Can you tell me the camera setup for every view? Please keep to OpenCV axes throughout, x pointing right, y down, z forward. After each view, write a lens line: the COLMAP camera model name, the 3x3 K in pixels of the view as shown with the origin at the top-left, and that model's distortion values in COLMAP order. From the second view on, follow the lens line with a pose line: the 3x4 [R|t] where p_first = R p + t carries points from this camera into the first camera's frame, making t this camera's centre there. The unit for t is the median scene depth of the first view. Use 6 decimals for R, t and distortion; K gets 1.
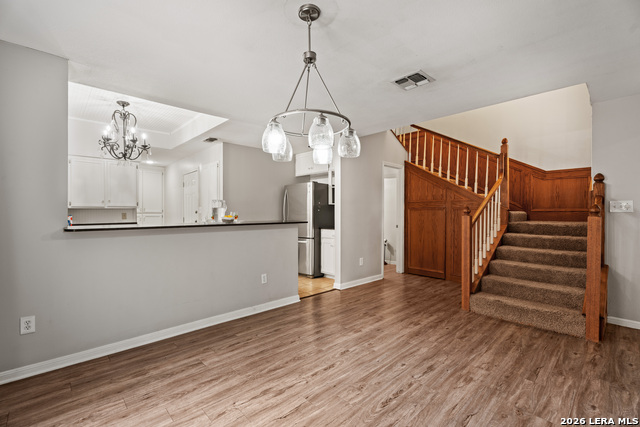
lens RADIAL K [[289.8, 0, 311.7], [0, 289.8, 213.9], [0, 0, 1]] dist [-0.002978, -0.000095]
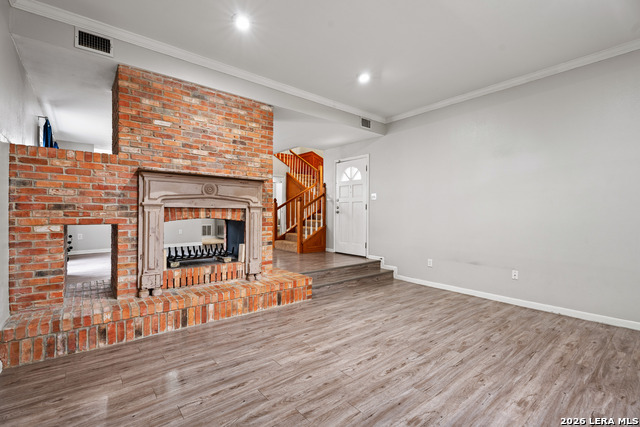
lens RADIAL K [[289.8, 0, 311.7], [0, 289.8, 213.9], [0, 0, 1]] dist [-0.002978, -0.000095]
pose [[0.997762, 0.003394, -0.066782, 1.086055], [-0.003158, 0.999988, 0.003639, 0.088483], [0.066793, -0.003420, 0.997761, -1.223349]]
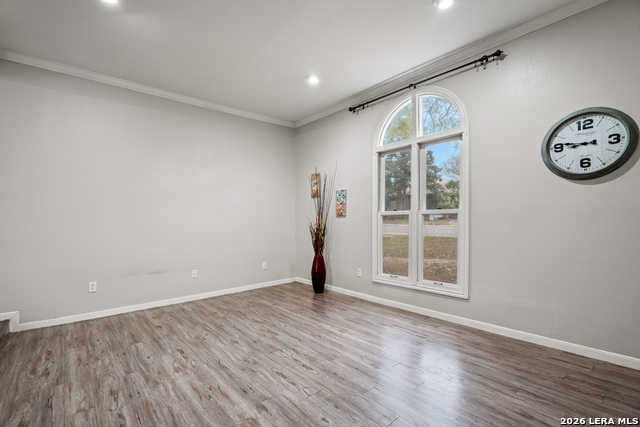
lens RADIAL K [[291.0, 0, 318.1], [0, 291.0, 220.8], [0, 0, 1]] dist [-0.001554, -0.000495]
pose [[0.017756, -0.005872, 0.999825, 0.480755], [0.004744, 0.999972, 0.005788, 0.092156], [-0.999831, 0.004640, 0.017783, -0.540975]]
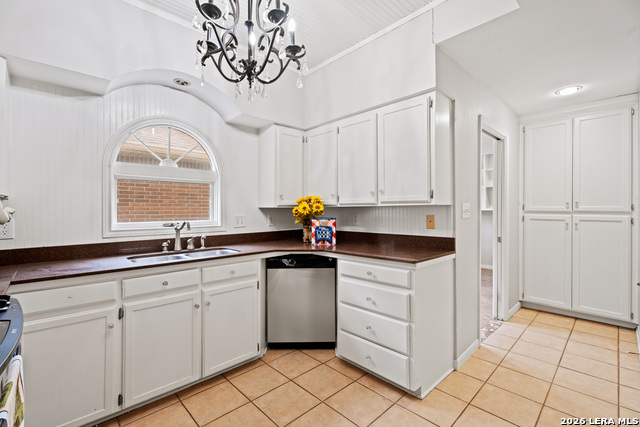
lens RADIAL K [[284.1, 0, 318.5], [0, 284.1, 210.6], [0, 0, 1]] dist [-0.001967, -0.000164]
pose [[0.015738, 0.000545, -0.999876, -0.344513], [0.001978, 0.999998, 0.000576, -0.019526], [0.999874, -0.001987, 0.015737, 1.412794]]
